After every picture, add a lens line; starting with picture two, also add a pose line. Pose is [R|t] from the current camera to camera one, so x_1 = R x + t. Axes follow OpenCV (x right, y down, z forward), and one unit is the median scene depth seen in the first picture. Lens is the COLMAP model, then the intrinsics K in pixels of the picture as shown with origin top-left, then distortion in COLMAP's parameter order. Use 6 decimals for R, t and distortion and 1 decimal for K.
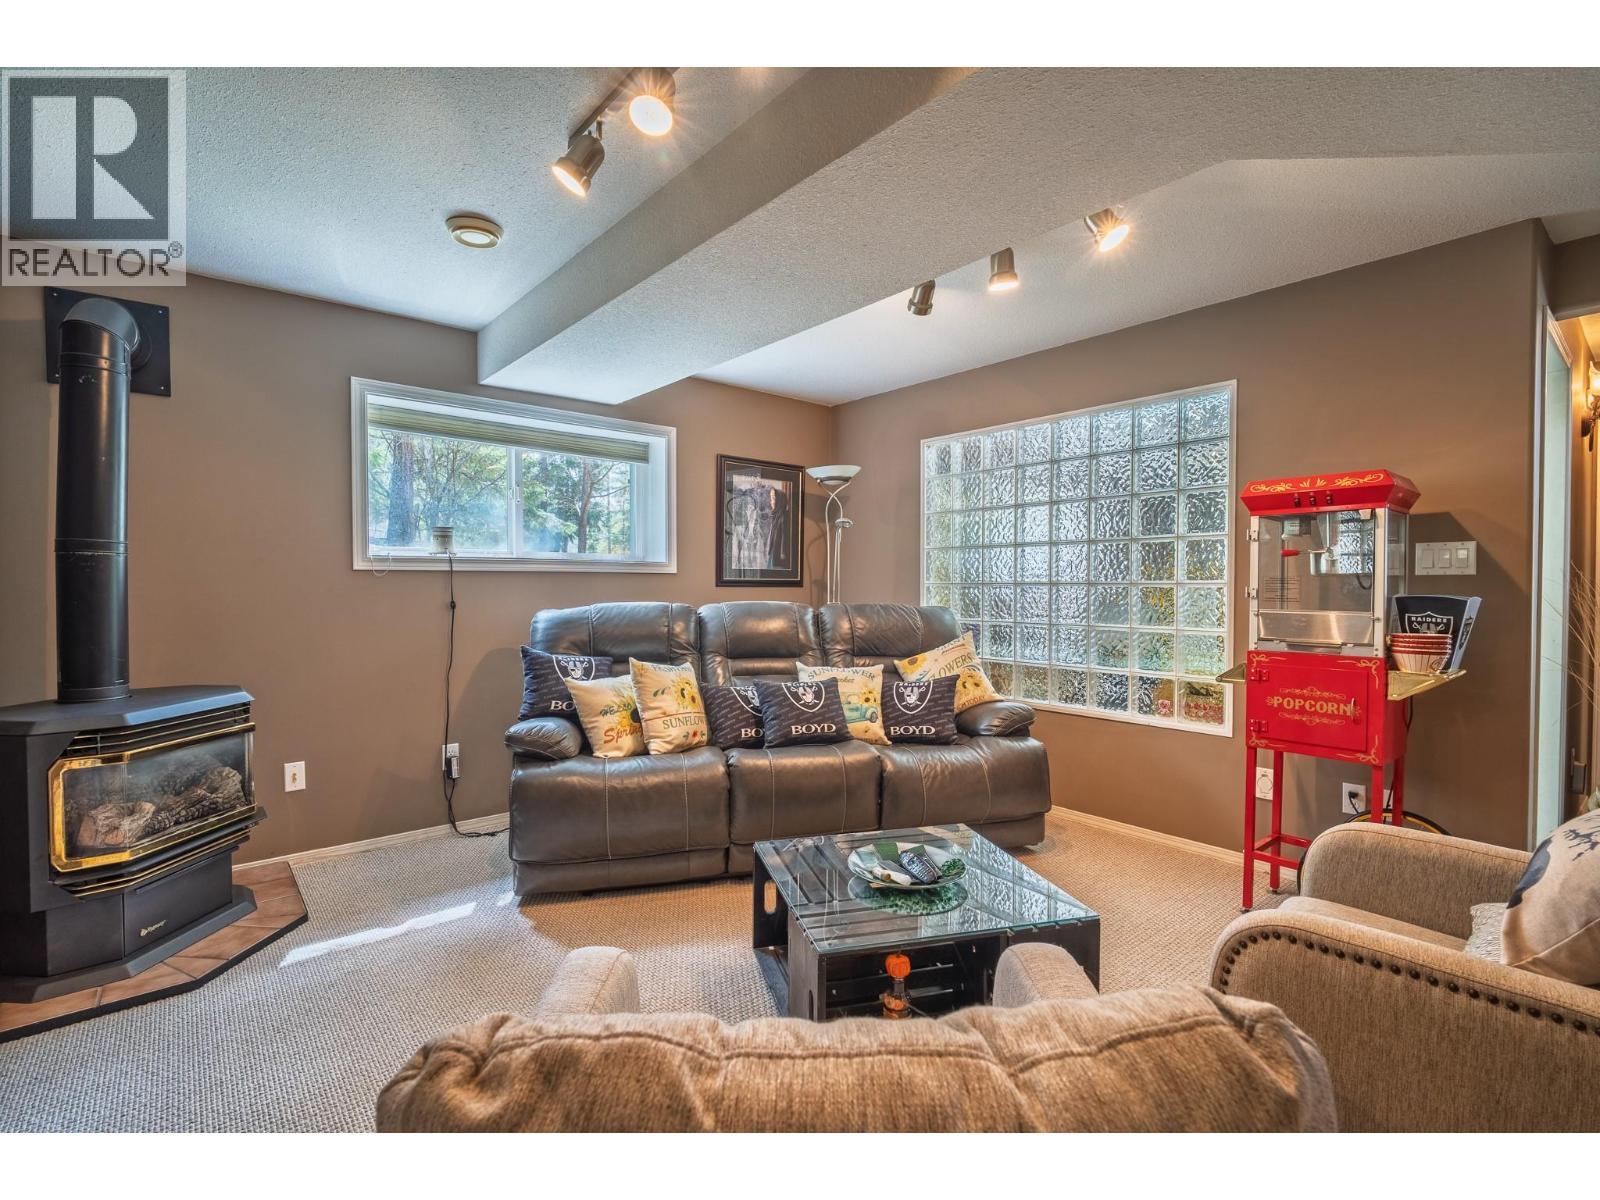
lens RADIAL K [[750.6, 0, 804.1], [0, 750.6, 600.8], [0, 0, 1]] dist [-0.005156, -0.000853]
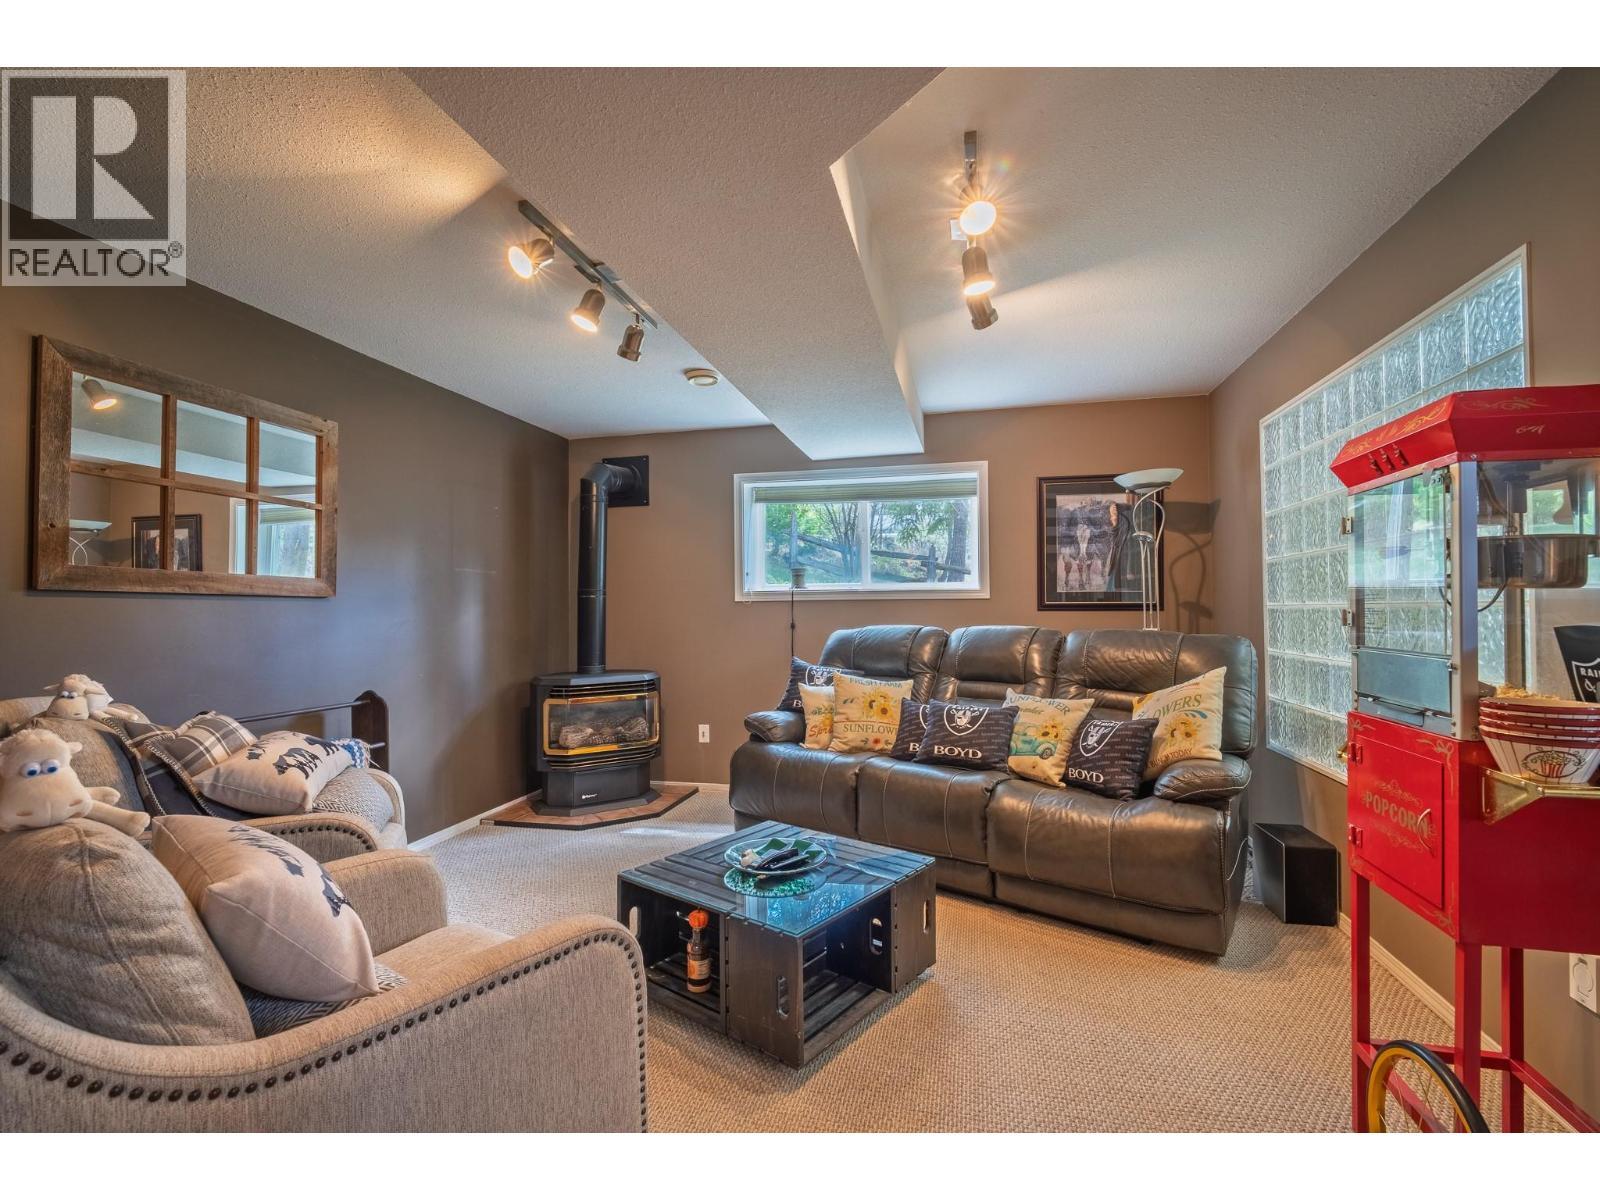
lens RADIAL K [[763.7, 0, 797.1], [0, 763.7, 591.6], [0, 0, 1]] dist [-0.004316, -0.001027]
pose [[0.572597, -0.026350, -0.819413, 0.689123], [-0.010772, 0.999155, -0.039657, -0.001422], [0.819766, 0.031534, 0.571830, 0.217359]]
